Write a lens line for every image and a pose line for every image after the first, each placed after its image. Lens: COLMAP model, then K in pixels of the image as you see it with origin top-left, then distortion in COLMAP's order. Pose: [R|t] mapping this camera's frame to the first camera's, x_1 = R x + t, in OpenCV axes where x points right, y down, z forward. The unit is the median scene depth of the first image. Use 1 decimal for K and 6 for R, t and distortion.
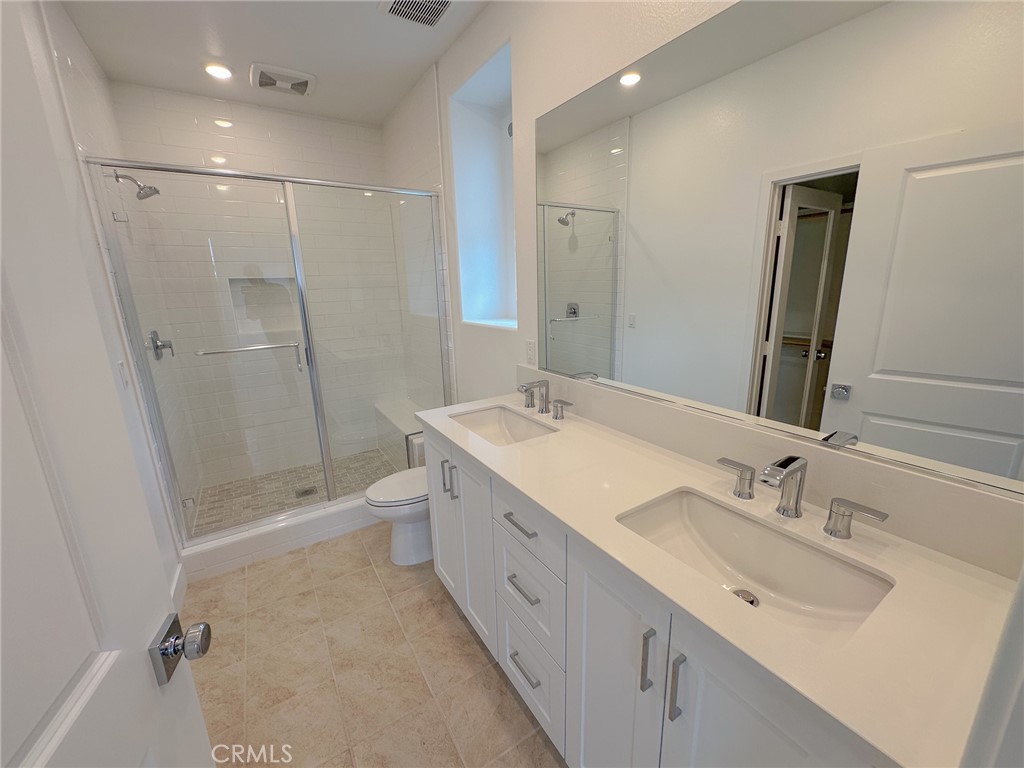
lens RADIAL K [[408.0, 0, 512.0], [0, 408.0, 384.0], [0, 0, 1]] dist [-0.001596, -0.000121]
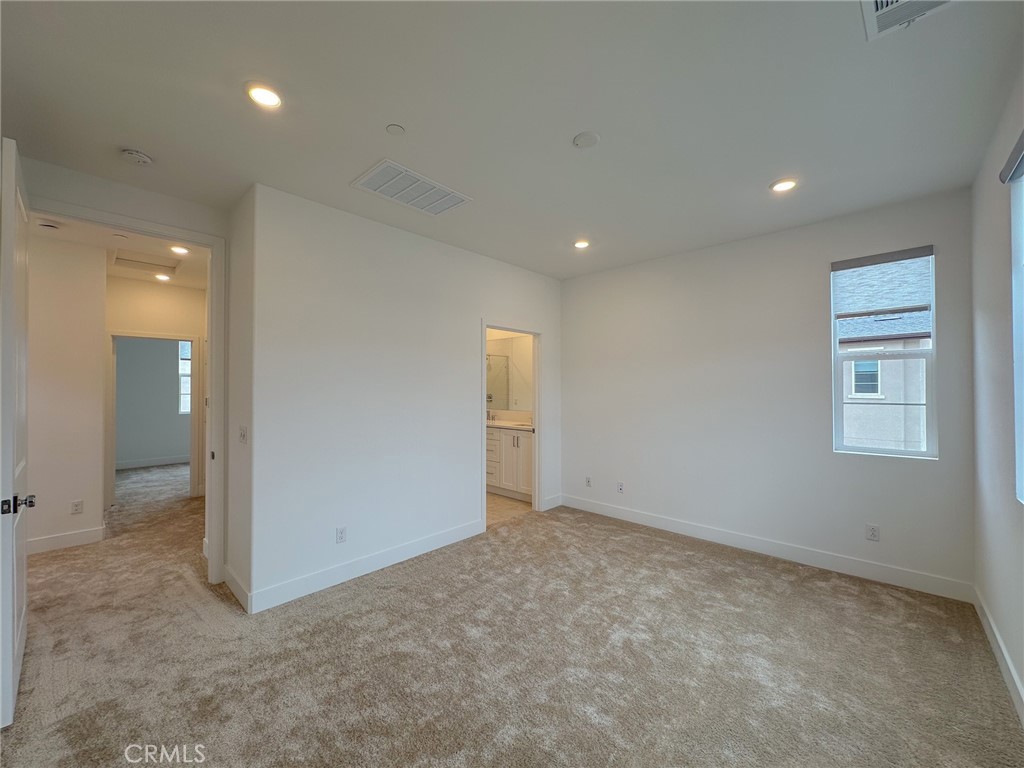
lens RADIAL K [[408.0, 0, 512.0], [0, 408.0, 384.0], [0, 0, 1]] dist [-0.001596, -0.000121]
pose [[0.970179, 0.020907, 0.241488, -0.292676], [0.040488, 0.968299, -0.246490, 0.322612], [-0.238986, 0.248917, 0.938577, -1.210381]]
